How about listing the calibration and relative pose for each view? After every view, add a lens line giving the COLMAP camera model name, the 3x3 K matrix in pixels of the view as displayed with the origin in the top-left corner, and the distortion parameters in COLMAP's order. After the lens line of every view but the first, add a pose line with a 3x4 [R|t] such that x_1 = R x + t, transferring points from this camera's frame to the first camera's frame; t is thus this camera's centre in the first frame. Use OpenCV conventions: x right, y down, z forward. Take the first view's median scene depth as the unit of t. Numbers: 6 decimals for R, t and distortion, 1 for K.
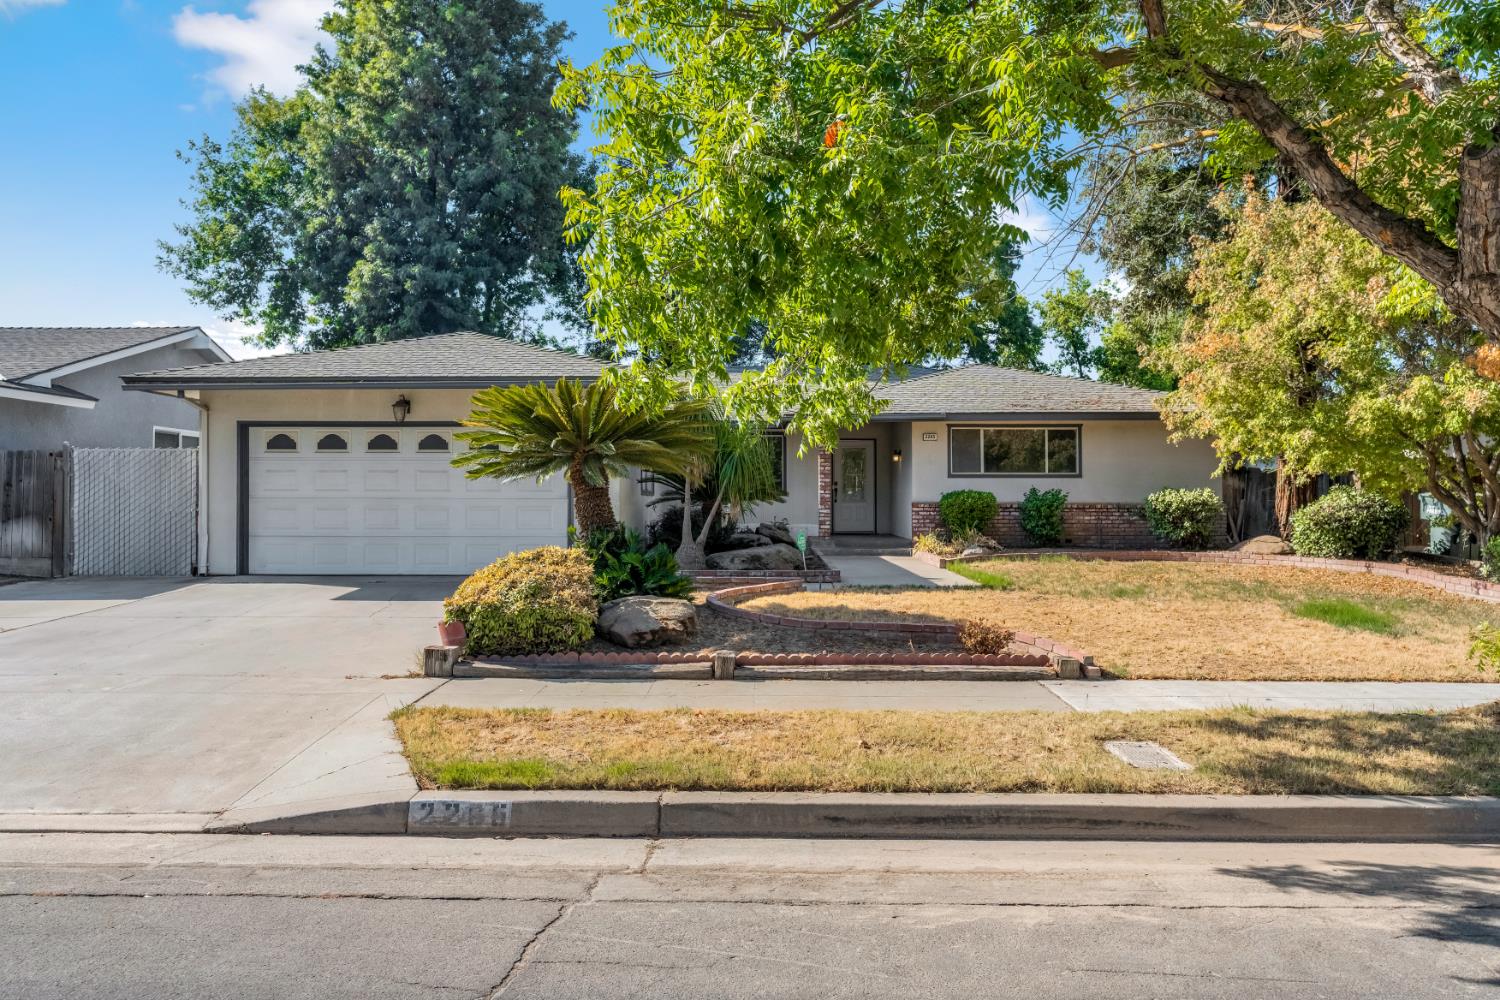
lens RADIAL K [[1014.4, 0, 750.0], [0, 1014.4, 500.0], [0, 0, 1]] dist [-0.001029, -0.001777]
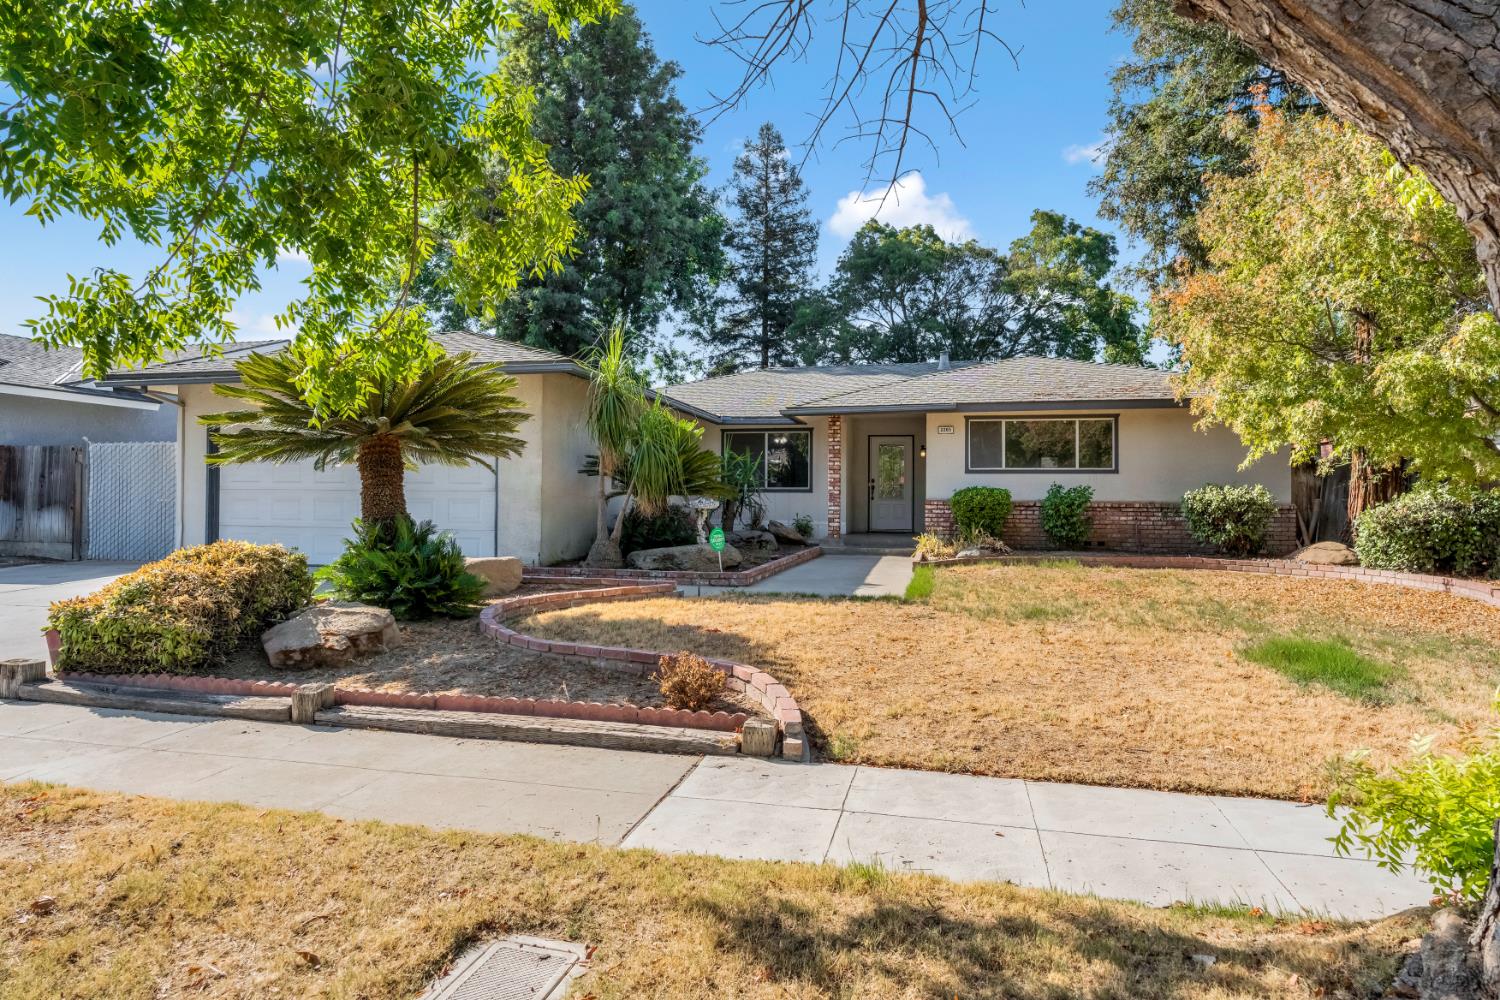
lens RADIAL K [[865.0, 0, 750.0], [0, 865.0, 500.0], [0, 0, 1]] dist [-0.003765, -0.000390]
pose [[0.976365, 0.007024, -0.216015, 0.191569], [-0.007226, 0.999974, -0.000145, 0.004383], [0.216008, 0.001703, 0.976390, 0.199270]]
